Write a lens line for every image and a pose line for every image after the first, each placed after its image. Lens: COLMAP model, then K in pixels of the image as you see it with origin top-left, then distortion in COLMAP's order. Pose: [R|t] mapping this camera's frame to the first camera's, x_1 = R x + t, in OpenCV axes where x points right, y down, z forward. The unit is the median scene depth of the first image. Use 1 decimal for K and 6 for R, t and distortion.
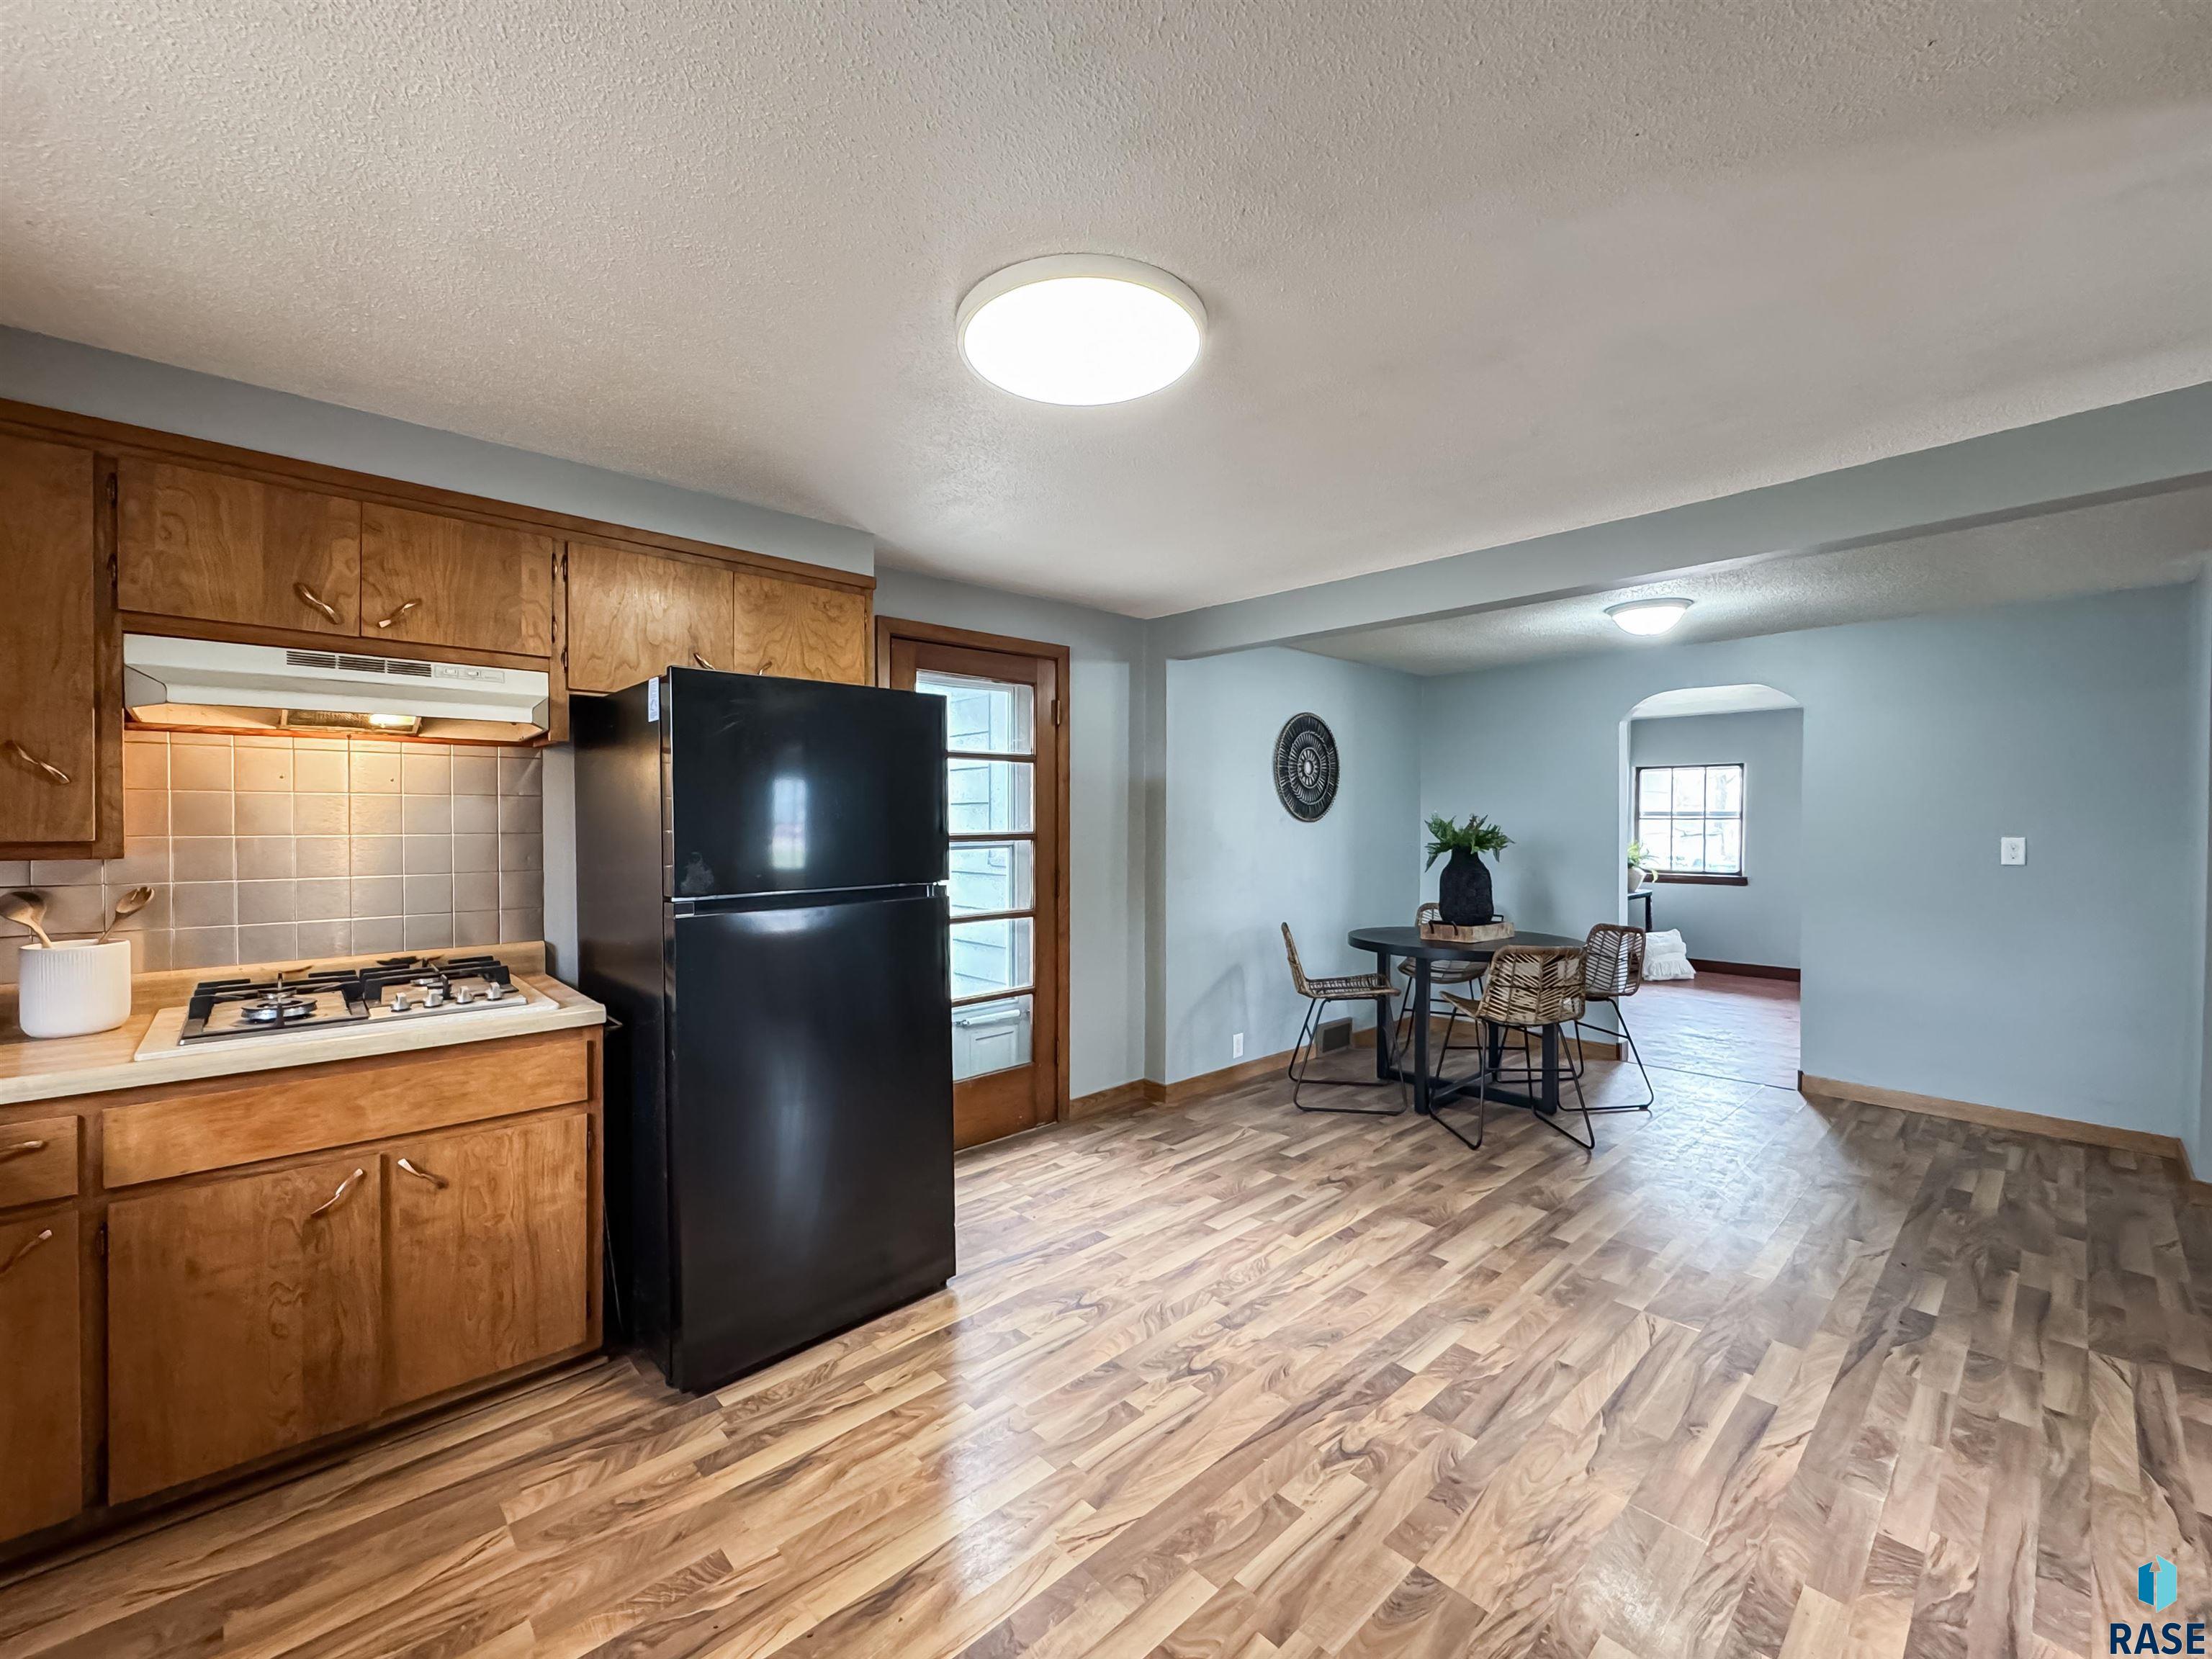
lens RADIAL K [[894.6, 0, 1121.4], [0, 894.6, 830.3], [0, 0, 1]] dist [-0.003493, -0.000417]
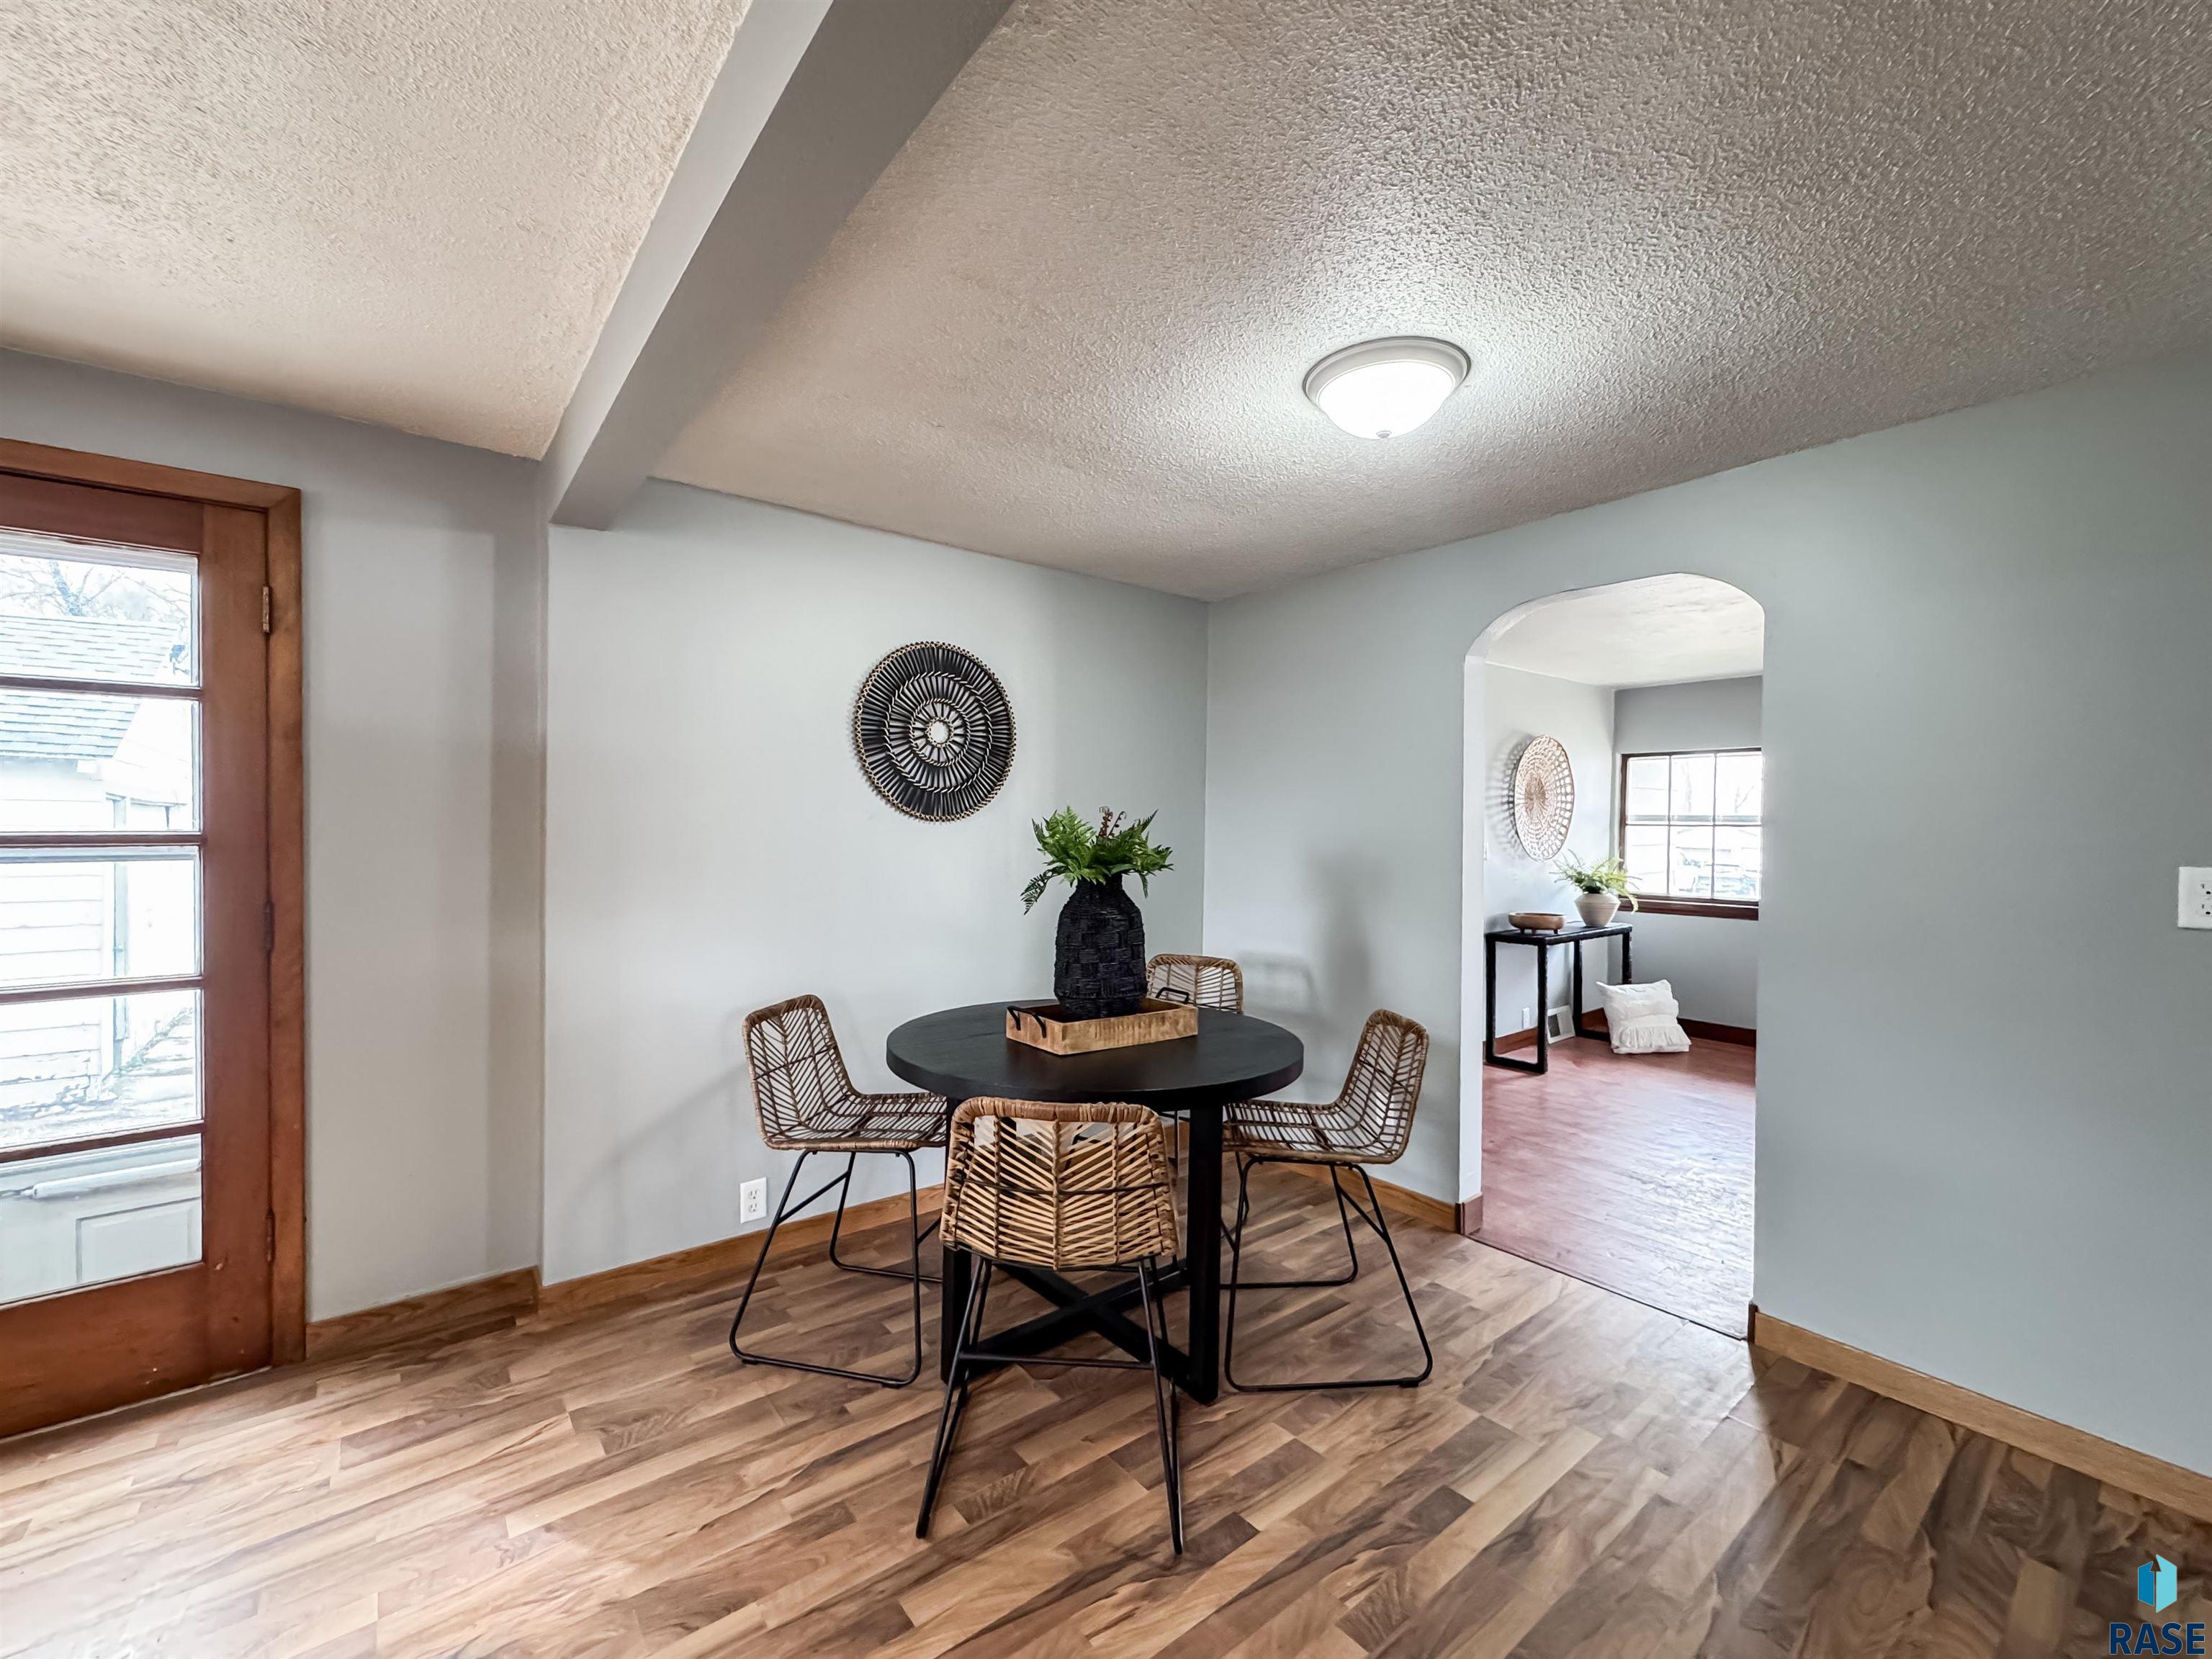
lens RADIAL K [[894.6, 0, 1130.2], [0, 894.6, 820.0], [0, 0, 1]] dist [-0.003493, -0.000417]
pose [[0.997139, 0.008329, -0.075124, 0.463075], [-0.009592, 0.999819, -0.016461, -0.000932], [0.074974, 0.017134, 0.997038, 0.476960]]
